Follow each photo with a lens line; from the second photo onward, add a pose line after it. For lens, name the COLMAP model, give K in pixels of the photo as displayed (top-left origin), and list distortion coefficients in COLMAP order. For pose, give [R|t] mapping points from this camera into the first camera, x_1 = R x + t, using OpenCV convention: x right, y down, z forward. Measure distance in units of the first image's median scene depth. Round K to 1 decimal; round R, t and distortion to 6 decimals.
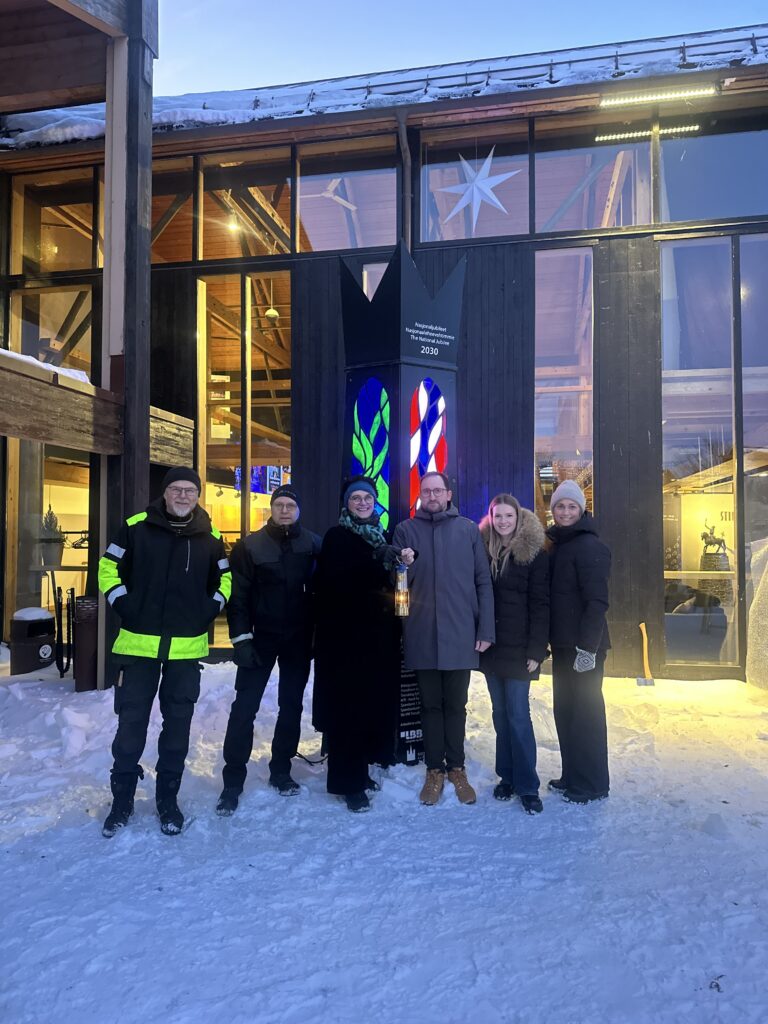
lens RADIAL K [[721.8, 0, 392.6], [0, 721.8, 502.0], [0, 0, 1]] dist [0.031698, -0.055483]
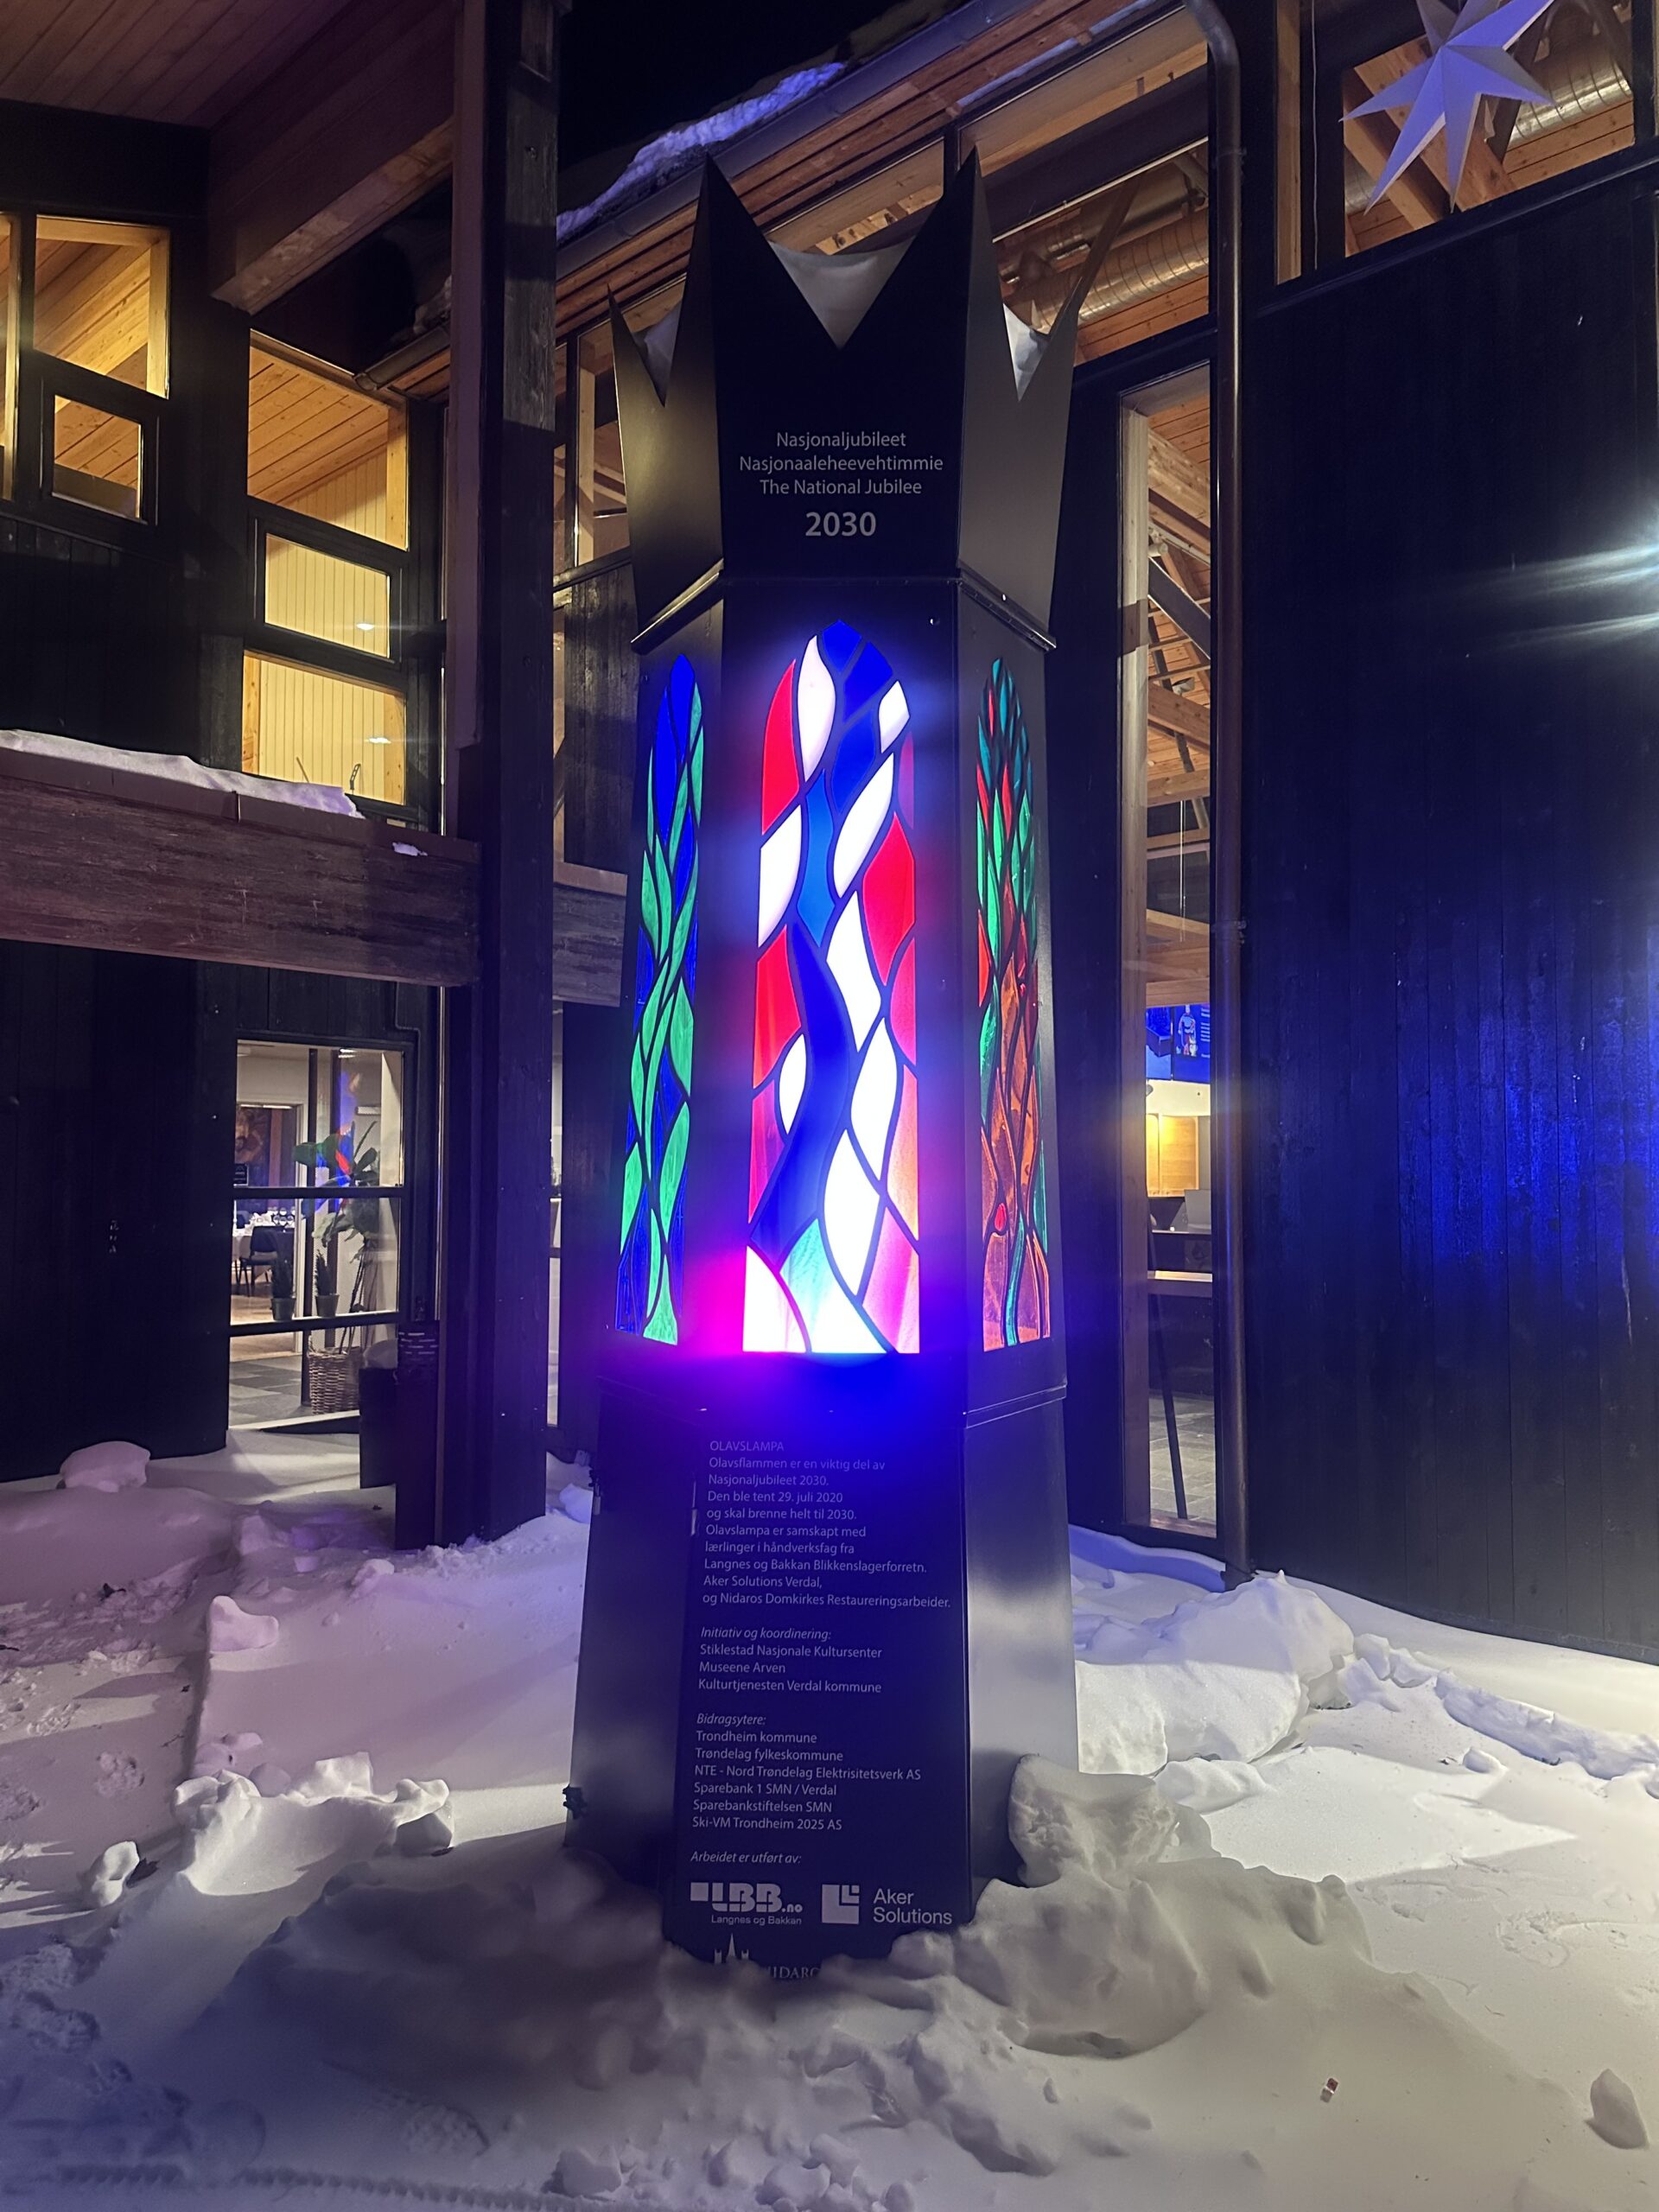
lens RADIAL K [[1559.2, 0, 834.9], [0, 1559.2, 1105.8], [0, 0, 1]] dist [0.031698, -0.055483]
pose [[0.857864, -0.020594, -0.513464, 0.353548], [0.018651, 0.999786, -0.008939, 0.021036], [0.513538, -0.001908, 0.858065, 0.474317]]
